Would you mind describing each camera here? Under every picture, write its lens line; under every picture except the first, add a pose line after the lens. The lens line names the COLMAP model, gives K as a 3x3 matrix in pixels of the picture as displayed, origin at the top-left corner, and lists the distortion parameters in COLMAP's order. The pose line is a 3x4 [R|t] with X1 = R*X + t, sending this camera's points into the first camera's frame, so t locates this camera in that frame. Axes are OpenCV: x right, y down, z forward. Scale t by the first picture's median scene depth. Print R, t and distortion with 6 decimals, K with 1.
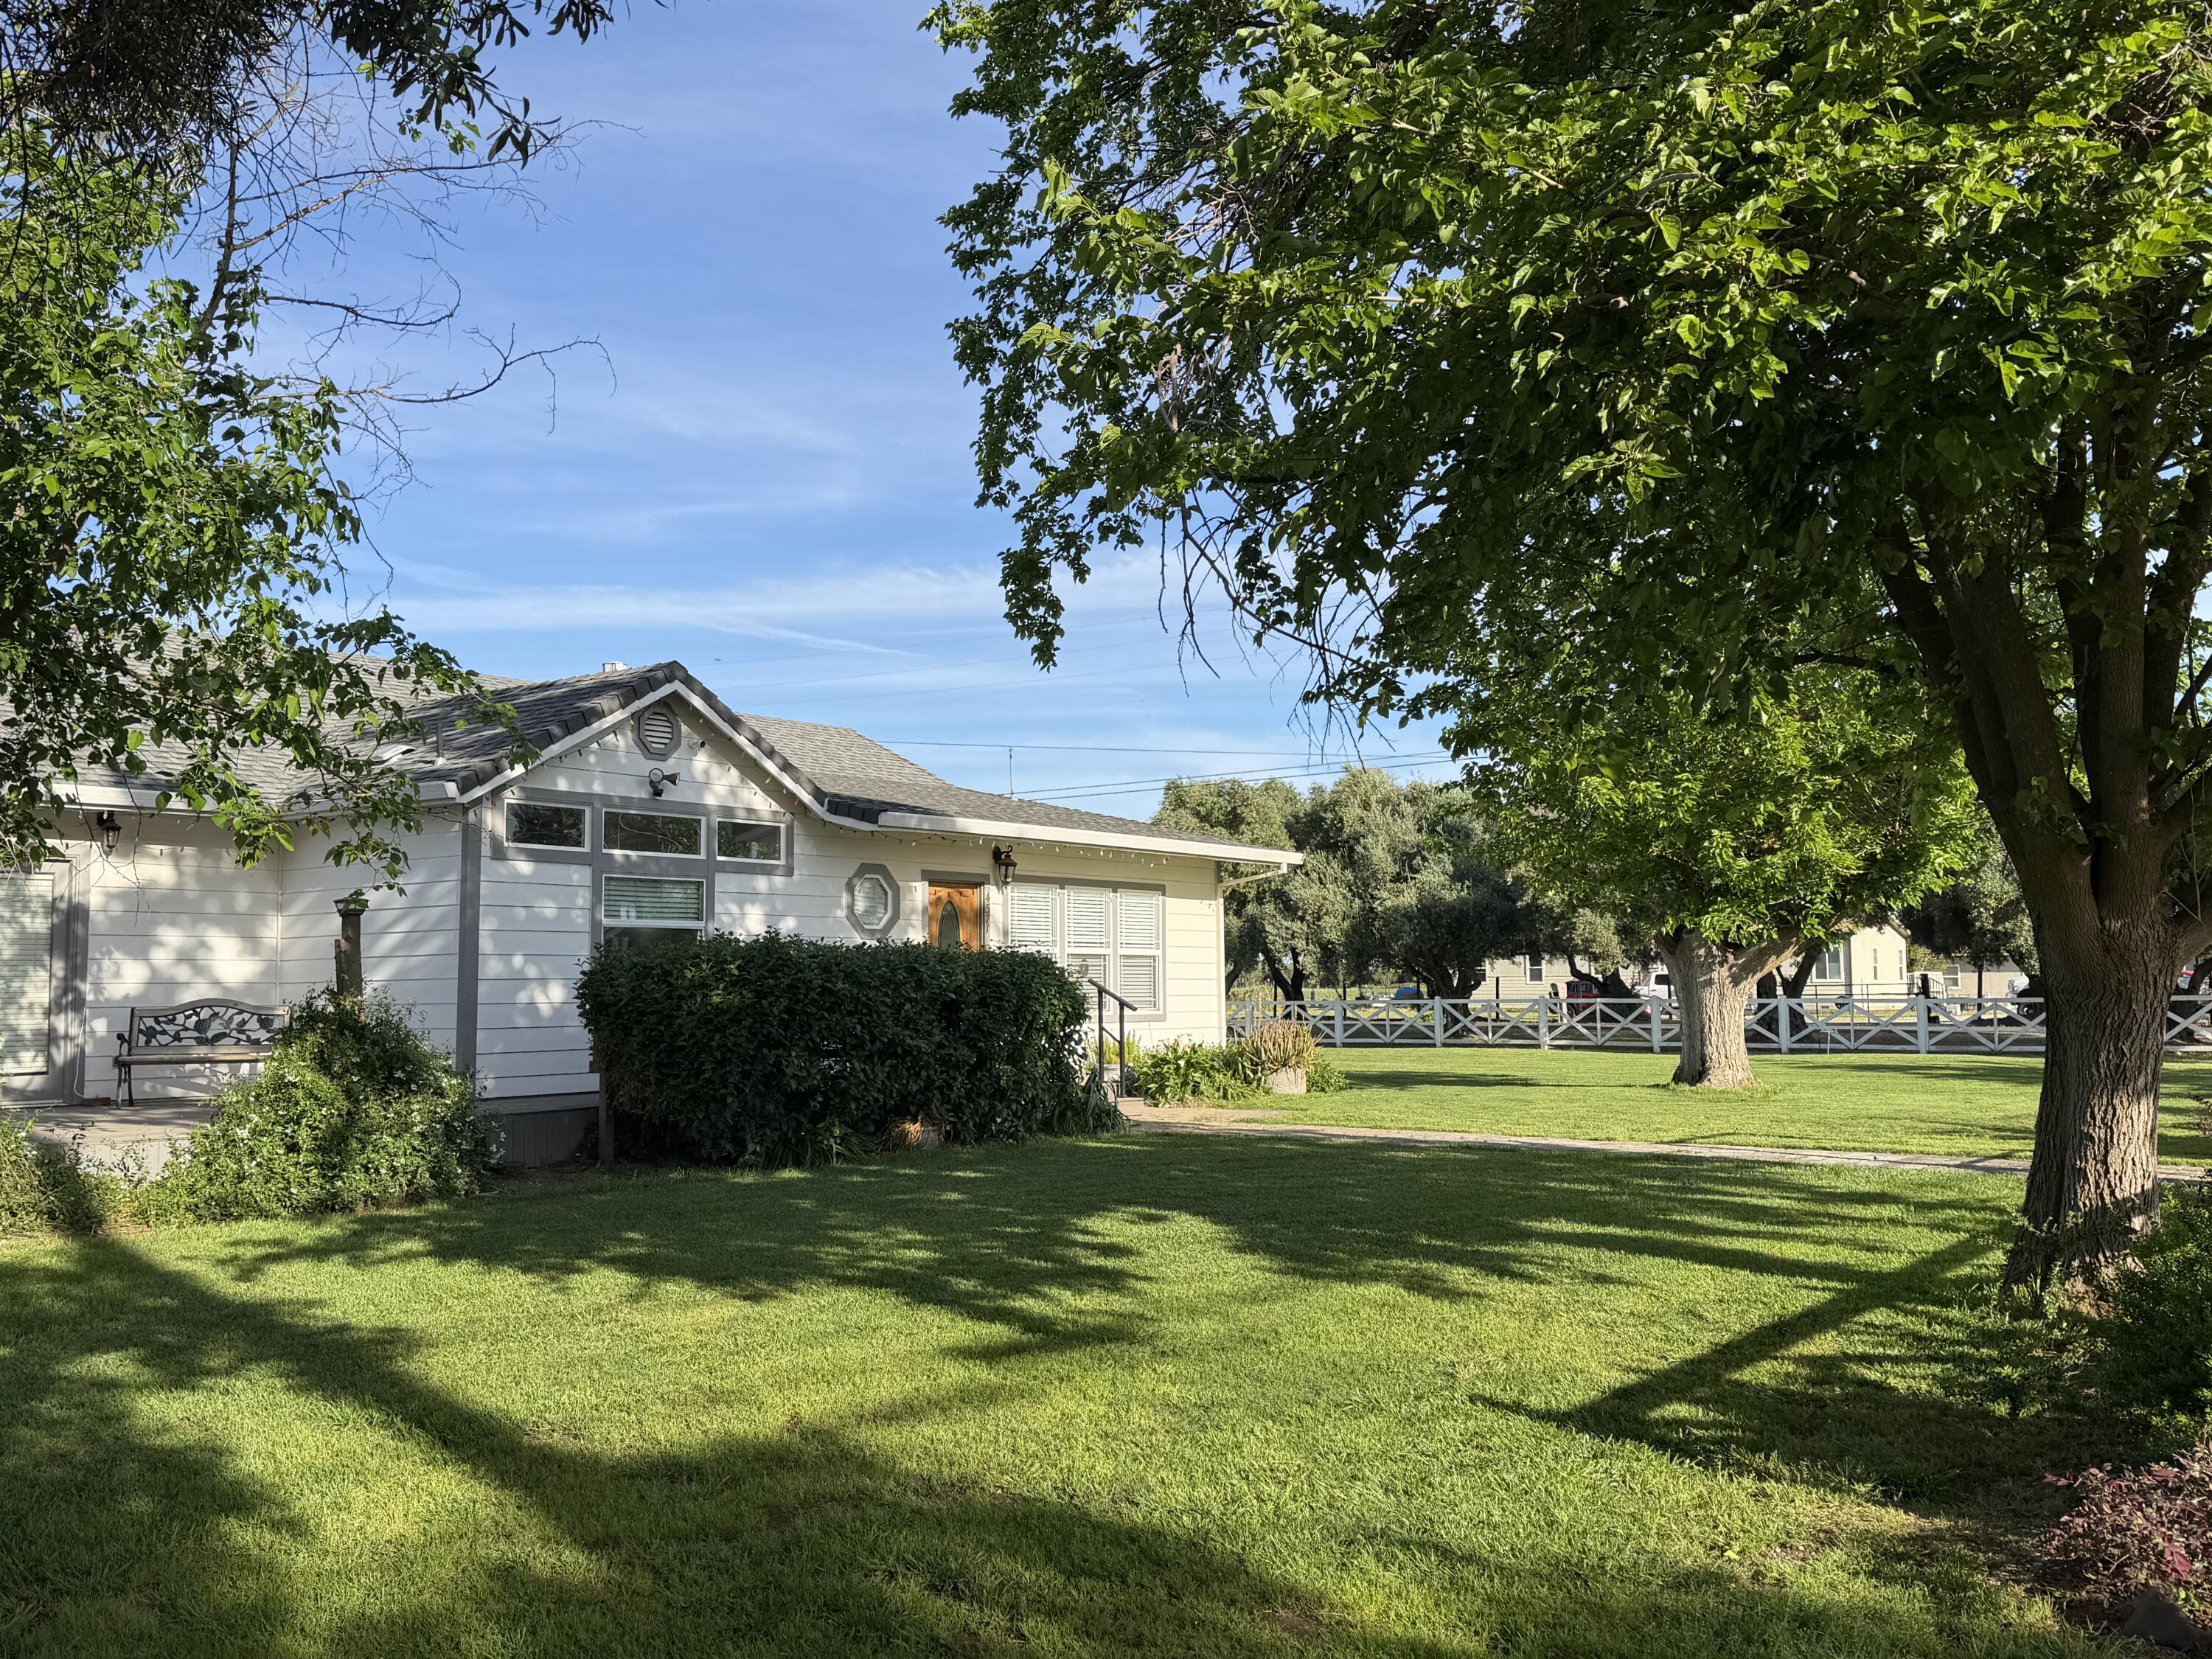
lens RADIAL K [[2004.8, 0, 1106.0], [0, 2004.8, 829.5], [0, 0, 1]] dist [0.242217, -0.604728]
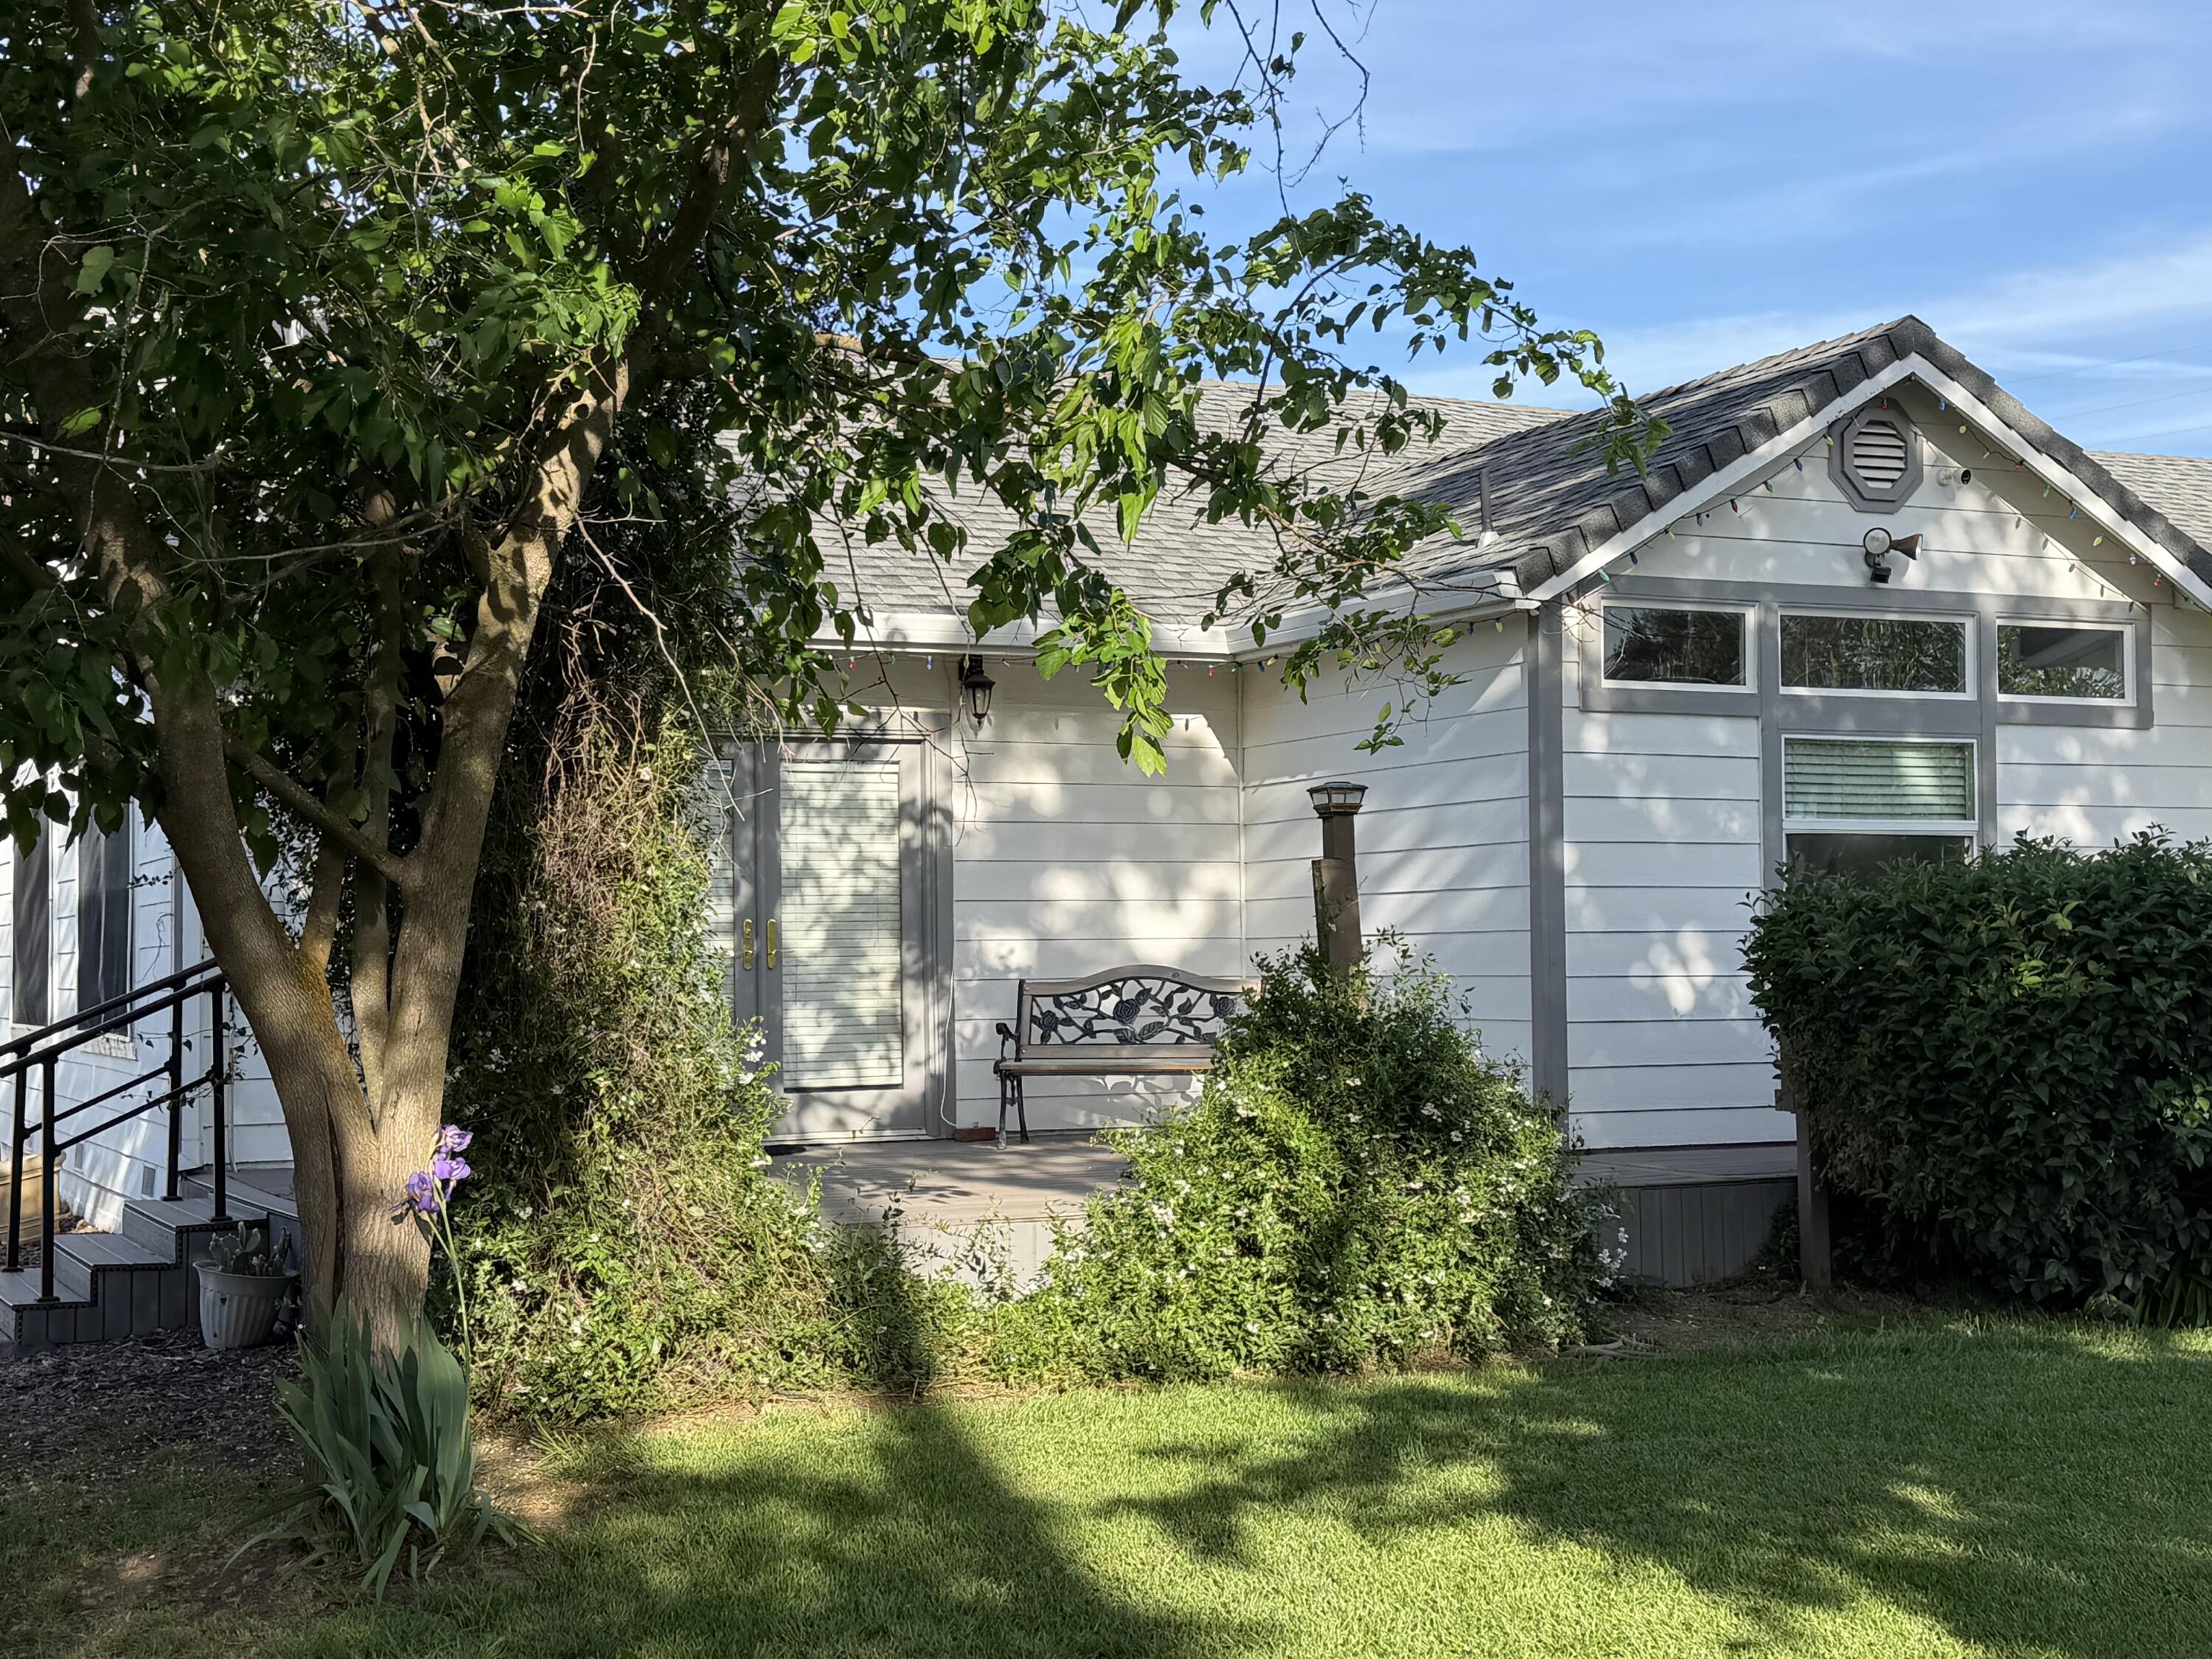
lens RADIAL K [[3055.1, 0, 1106.0], [0, 3055.1, 829.5], [0, 0, 1]] dist [0.188496, -0.808715]
pose [[0.901950, -0.020553, -0.431351, -0.061086], [0.038438, 0.998723, 0.032786, 0.013602], [0.430126, -0.046152, 0.901588, 0.199505]]
